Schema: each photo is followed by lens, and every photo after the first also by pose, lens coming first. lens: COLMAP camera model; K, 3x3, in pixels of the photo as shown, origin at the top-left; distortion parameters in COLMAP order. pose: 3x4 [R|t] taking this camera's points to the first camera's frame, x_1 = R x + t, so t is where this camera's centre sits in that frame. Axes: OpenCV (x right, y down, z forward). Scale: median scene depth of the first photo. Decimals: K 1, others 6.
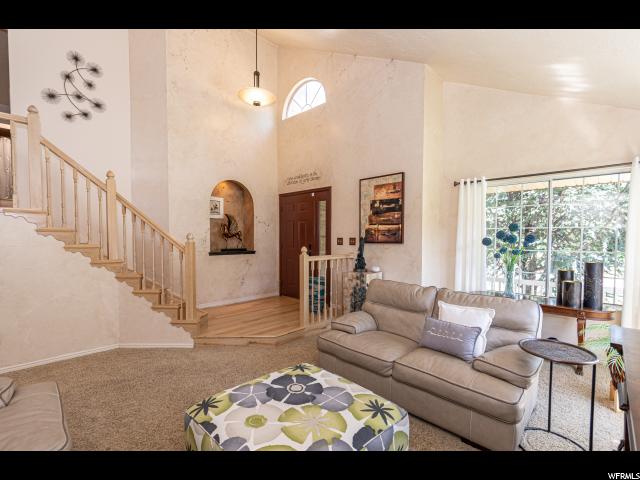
lens RADIAL K [[302.7, 0, 320.4], [0, 302.7, 244.9], [0, 0, 1]] dist [-0.001277, -0.000190]
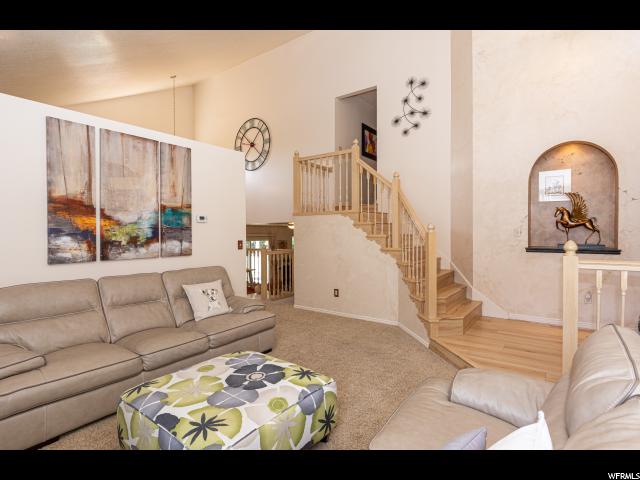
lens RADIAL K [[326.9, 0, 320.6], [0, 326.9, 236.4], [0, 0, 1]] dist [-0.004733, -0.000176]
pose [[0.147549, 0.009012, -0.989014, 0.443212], [-0.019453, 0.999792, 0.006208, 0.001518], [0.988863, 0.018323, 0.147693, 0.460046]]
